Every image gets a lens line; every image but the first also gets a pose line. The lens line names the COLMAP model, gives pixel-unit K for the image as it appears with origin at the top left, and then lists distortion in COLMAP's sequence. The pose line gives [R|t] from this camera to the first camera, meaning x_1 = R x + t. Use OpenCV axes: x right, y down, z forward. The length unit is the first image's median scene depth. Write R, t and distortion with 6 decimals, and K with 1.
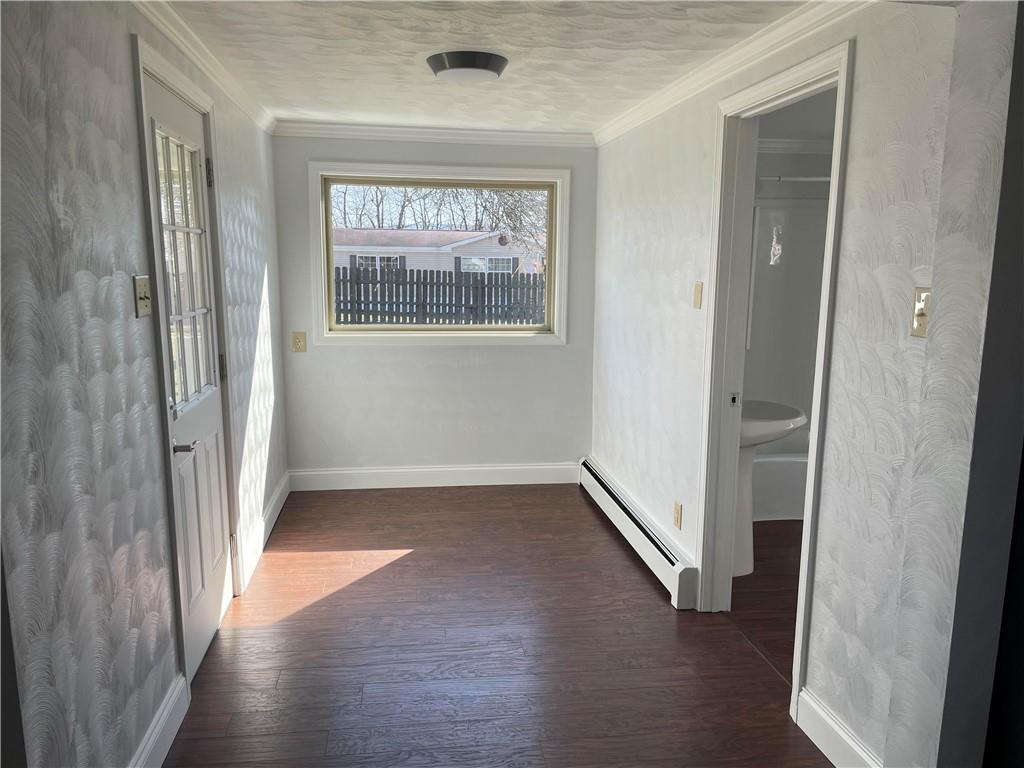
lens RADIAL K [[773.9, 0, 515.3], [0, 773.9, 389.4], [0, 0, 1]] dist [0.036143, -0.002574]
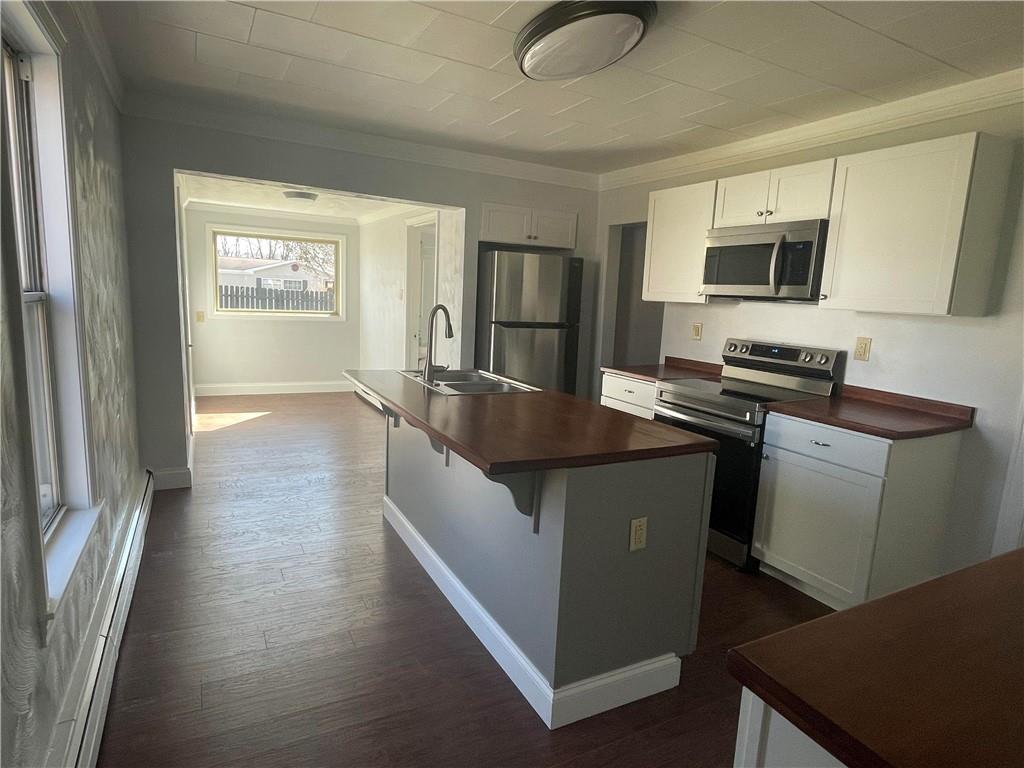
lens RADIAL K [[570.6, 0, 515.3], [0, 570.6, 381.5], [0, 0, 1]] dist [0.003529, -0.000005]
pose [[0.937279, -0.020631, 0.347970, -0.040615], [0.021197, 0.999773, 0.002180, 0.104121], [-0.347936, 0.005333, 0.937503, -0.543438]]
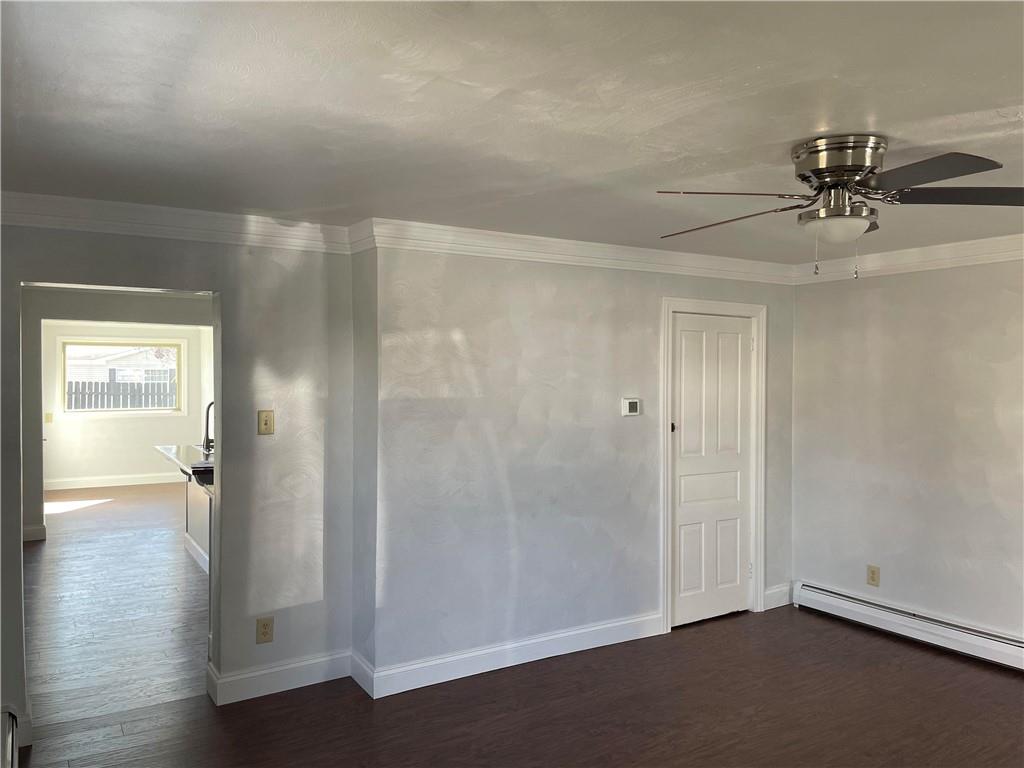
lens RADIAL K [[773.9, 0, 514.1], [0, 773.9, 380.6], [0, 0, 1]] dist [0.036143, -0.002574]
pose [[0.917311, -0.012207, 0.397985, 0.036705], [0.071168, 0.988461, -0.133715, 0.202392], [-0.391761, 0.150982, 0.907595, -1.369028]]
